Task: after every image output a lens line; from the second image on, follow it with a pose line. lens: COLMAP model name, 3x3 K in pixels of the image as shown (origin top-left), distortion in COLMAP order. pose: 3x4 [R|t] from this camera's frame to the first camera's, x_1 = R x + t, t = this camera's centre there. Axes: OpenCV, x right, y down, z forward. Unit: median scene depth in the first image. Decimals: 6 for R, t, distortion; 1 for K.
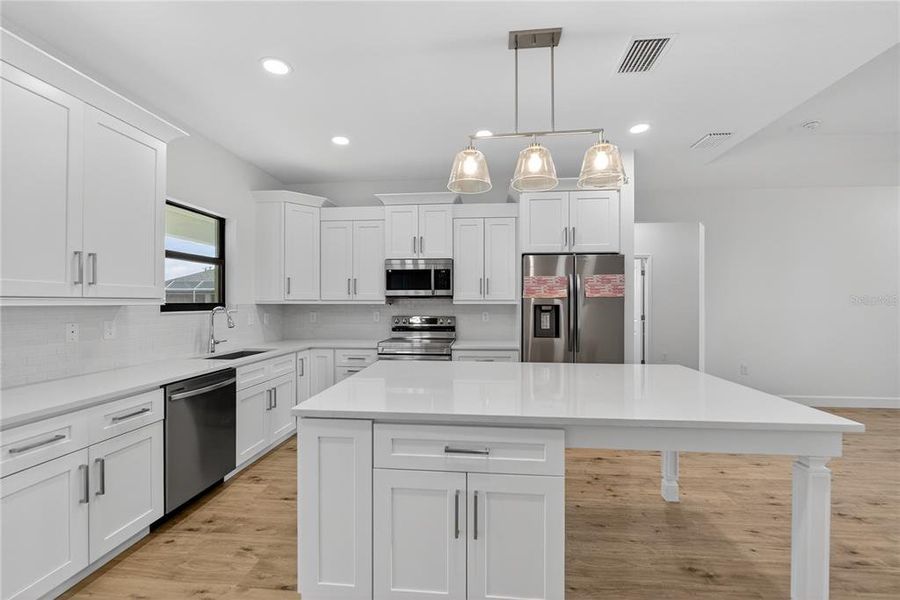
lens RADIAL K [[375.5, 0, 449.8], [0, 375.5, 304.2], [0, 0, 1]] dist [-0.009534, -0.000400]
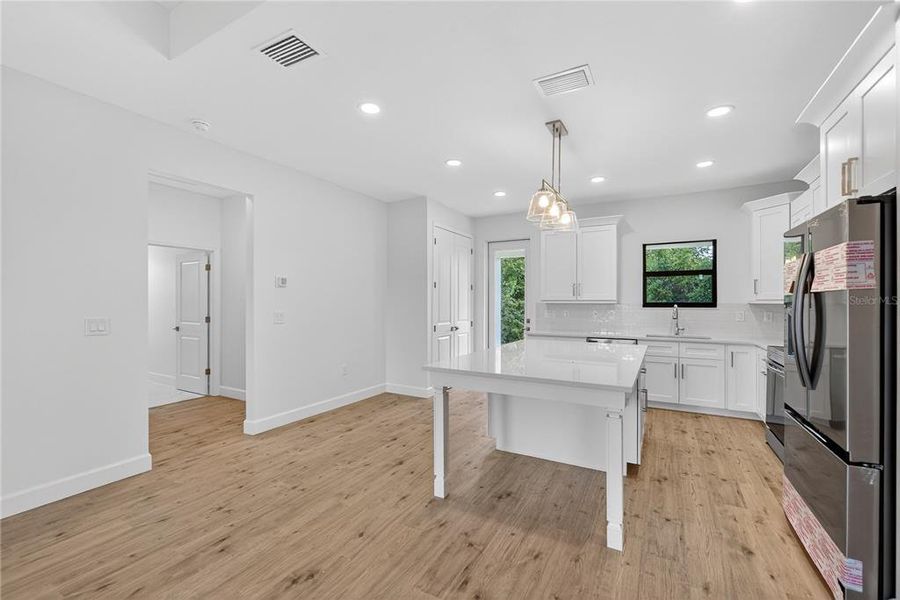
lens RADIAL K [[375.5, 0, 447.4], [0, 375.5, 301.2], [0, 0, 1]] dist [-0.009534, -0.000400]
pose [[-0.410228, -0.001210, -0.911982, 1.011104], [-0.005564, 0.999984, 0.001176, -0.005103], [0.911966, 0.005556, -0.410228, 0.681413]]
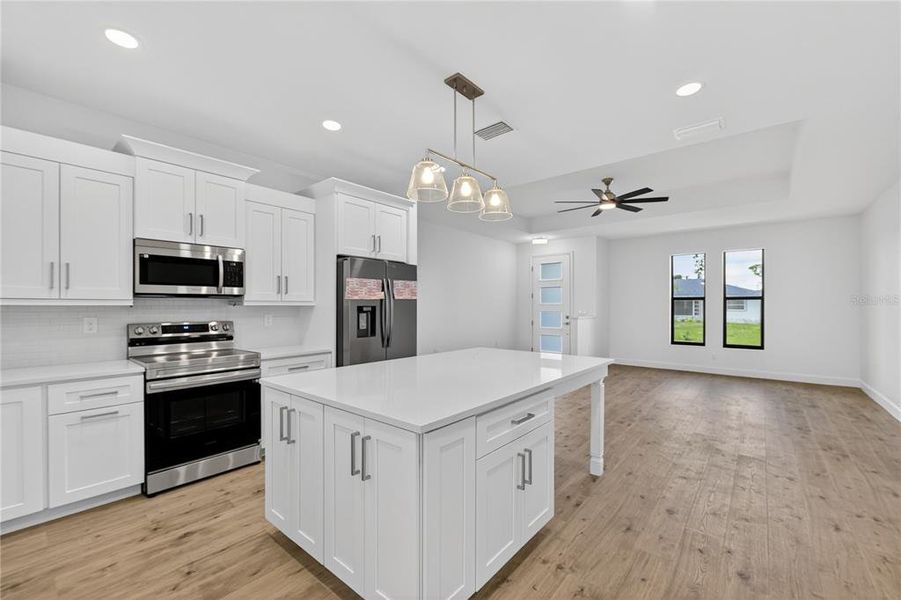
lens RADIAL K [[375.9, 0, 458.2], [0, 375.9, 303.2], [0, 0, 1]] dist [-0.009534, -0.000400]
pose [[0.559896, 0.005042, 0.828548, -0.447310], [0.003176, 0.999961, -0.008231, 0.003306], [-0.828557, 0.007240, 0.559858, 0.185496]]
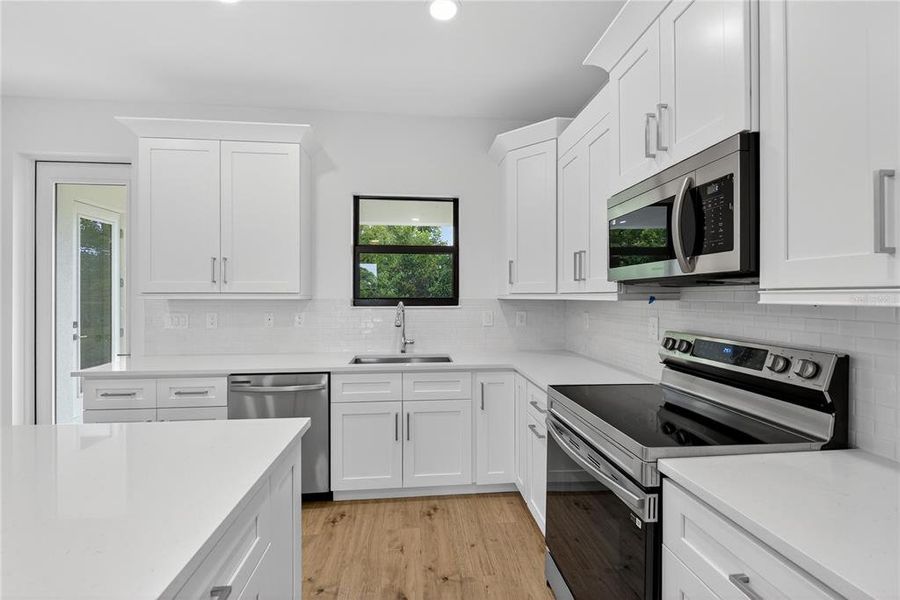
lens RADIAL K [[388.3, 0, 448.4], [0, 388.3, 298.5], [0, 0, 1]] dist [0.000784, 0.000154]
pose [[0.189404, 0.003682, -0.981892, 0.259117], [-0.006206, 0.999977, 0.002553, -0.003801], [0.981880, 0.005610, 0.189422, 0.821725]]
